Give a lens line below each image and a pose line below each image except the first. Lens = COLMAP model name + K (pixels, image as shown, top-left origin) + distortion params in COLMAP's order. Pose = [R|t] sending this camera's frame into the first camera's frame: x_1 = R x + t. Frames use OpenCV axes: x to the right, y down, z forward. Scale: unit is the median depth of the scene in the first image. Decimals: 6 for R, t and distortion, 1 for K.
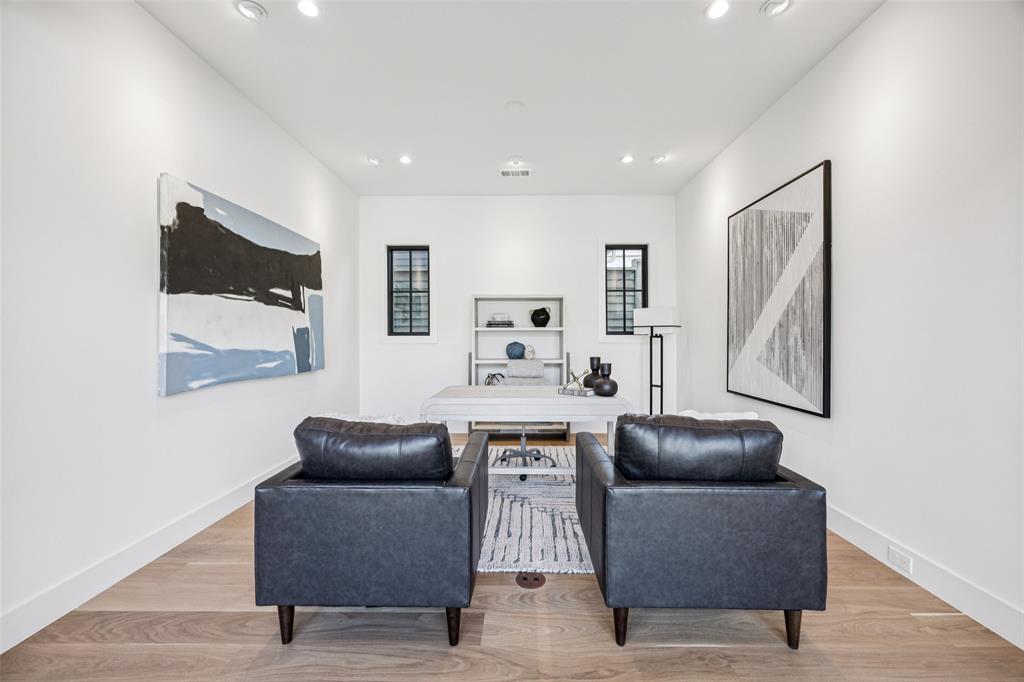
lens RADIAL K [[408.2, 0, 509.7], [0, 408.2, 335.7], [0, 0, 1]] dist [0.000557, 0.000041]
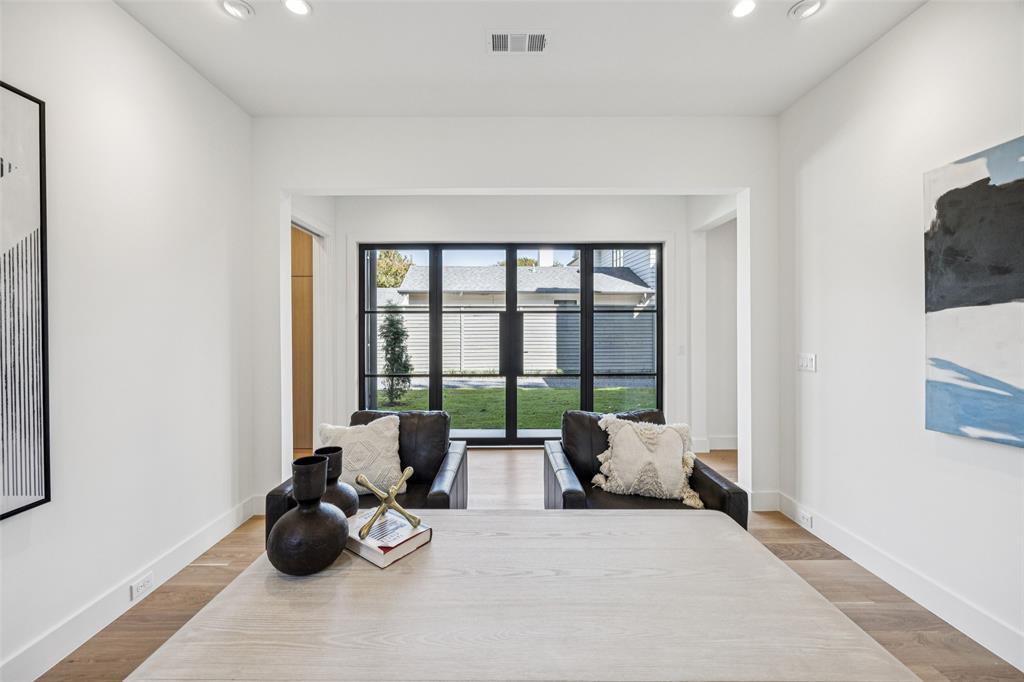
lens RADIAL K [[408.2, 0, 509.7], [0, 408.2, 335.7], [0, 0, 1]] dist [0.000557, 0.000041]
pose [[-0.999143, 0.006985, -0.040807, 0.076836], [0.006345, 0.999855, 0.015795, -0.069555], [0.040911, 0.015523, -0.999042, 1.780840]]
